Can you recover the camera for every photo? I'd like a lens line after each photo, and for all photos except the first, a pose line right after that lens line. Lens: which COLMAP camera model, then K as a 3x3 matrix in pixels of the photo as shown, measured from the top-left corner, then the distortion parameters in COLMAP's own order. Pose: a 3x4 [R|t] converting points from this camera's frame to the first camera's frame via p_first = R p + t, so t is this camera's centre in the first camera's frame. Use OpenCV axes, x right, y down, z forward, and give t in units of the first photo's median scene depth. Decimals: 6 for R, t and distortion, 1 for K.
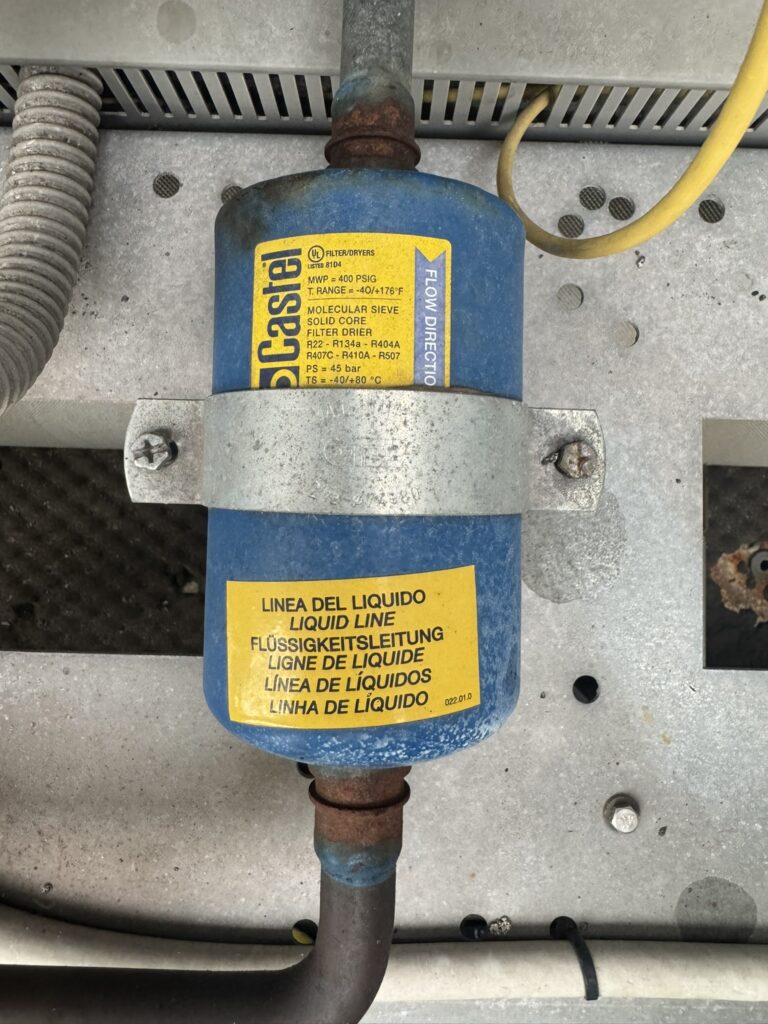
lens RADIAL K [[683.6, 0, 384.0], [0, 683.6, 512.0], [0, 0, 1]] dist [-0.000709, -0.000198]
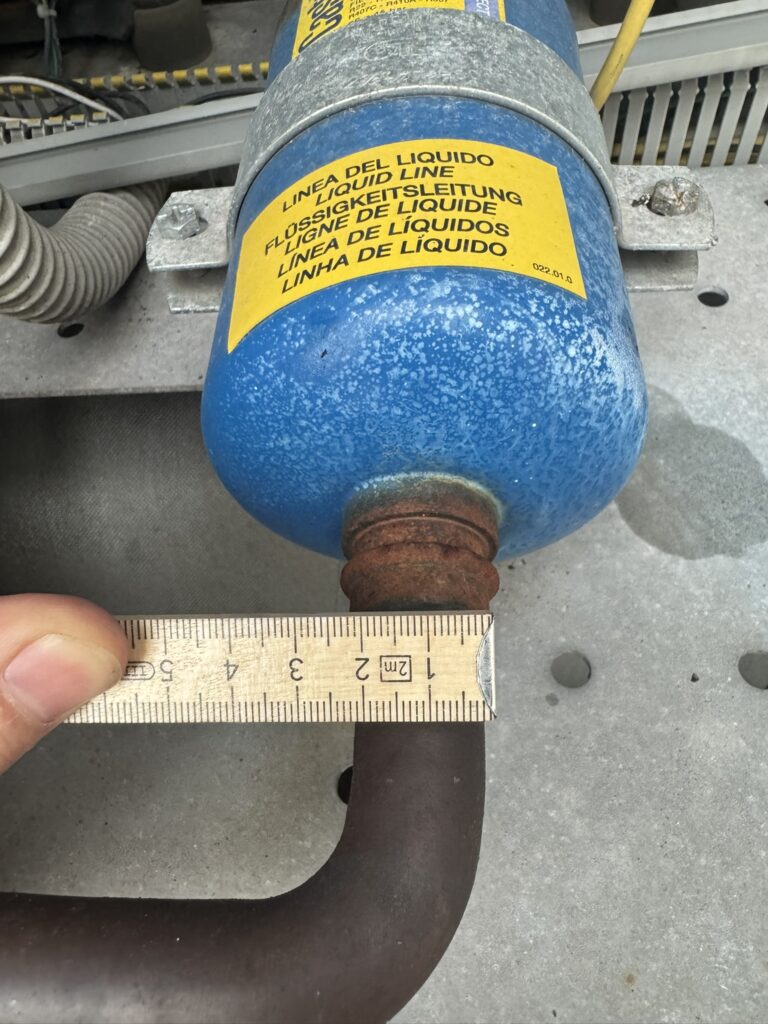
lens RADIAL K [[728.2, 0, 384.0], [0, 728.2, 512.0], [0, 0, 1]] dist [-0.003349, -0.000018]
pose [[0.994470, -0.044238, -0.095249, -0.000787], [-0.005679, 0.882974, -0.469388, 0.859469], [0.104867, 0.467333, 0.877840, 0.466253]]
